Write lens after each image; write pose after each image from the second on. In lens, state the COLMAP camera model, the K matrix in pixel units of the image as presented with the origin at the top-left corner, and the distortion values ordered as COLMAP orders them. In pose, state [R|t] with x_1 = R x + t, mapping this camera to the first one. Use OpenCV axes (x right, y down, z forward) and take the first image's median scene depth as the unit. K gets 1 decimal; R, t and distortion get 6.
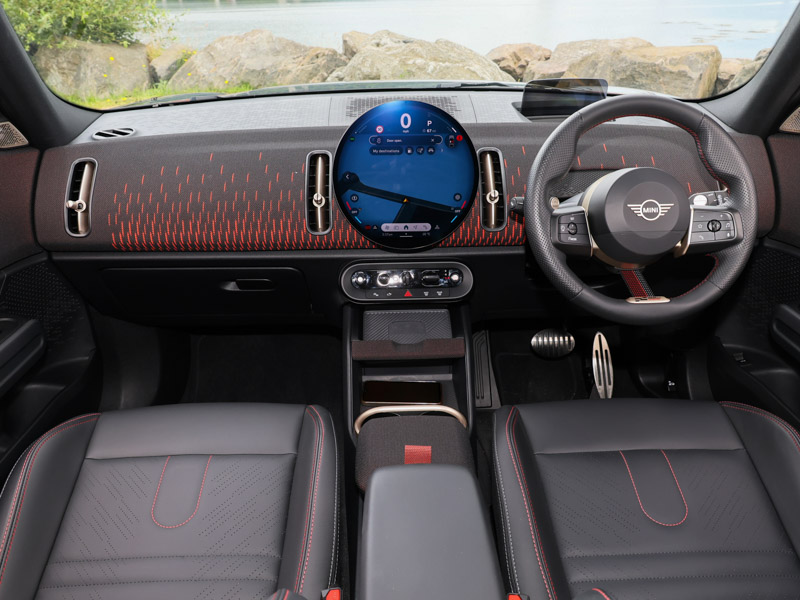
lens RADIAL K [[632.1, 0, 398.2], [0, 632.1, 279.2], [0, 0, 1]] dist [0.006505, -0.002506]
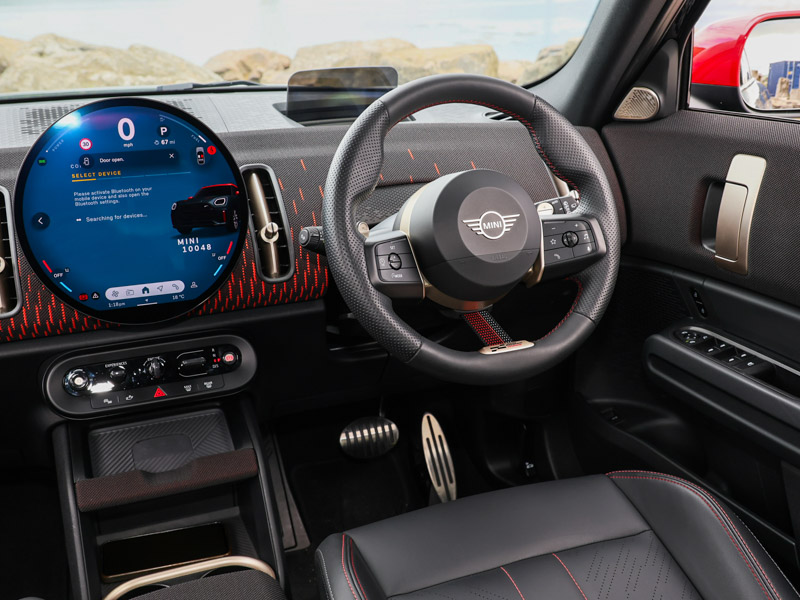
lens RADIAL K [[878.8, 0, 389.4], [0, 878.8, 294.8], [0, 0, 1]] dist [0.010485, 0.034261]
pose [[0.942728, -0.112261, 0.314104, -0.034893], [0.140266, 0.987779, -0.067951, 0.018896], [-0.302638, 0.108117, 0.946954, 0.065960]]
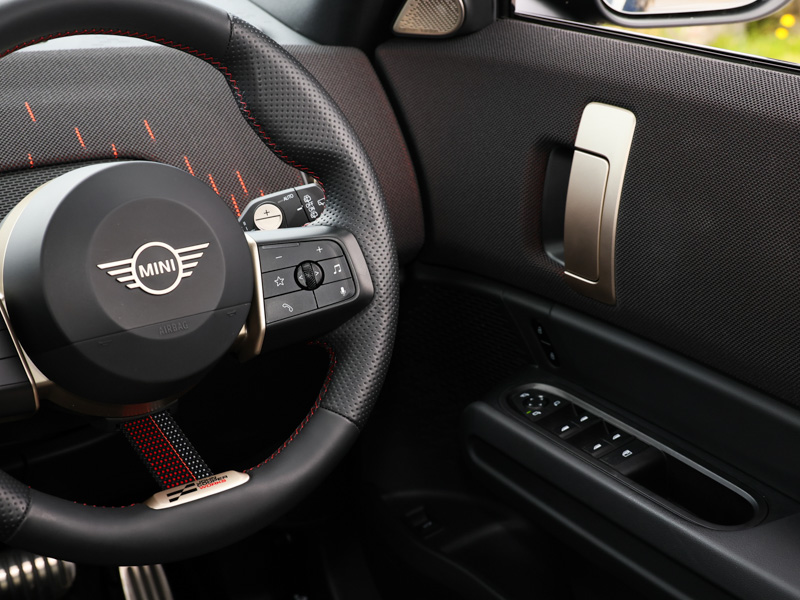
lens RADIAL K [[1327.8, 0, 400.0], [0, 1327.8, 300.0], [0, 0, 1]] dist [-0.008170, -0.103556]
pose [[0.855369, -0.184759, 0.483950, 0.101561], [0.201961, 0.979248, 0.016890, -0.059646], [-0.477027, 0.083292, 0.874933, 0.168372]]
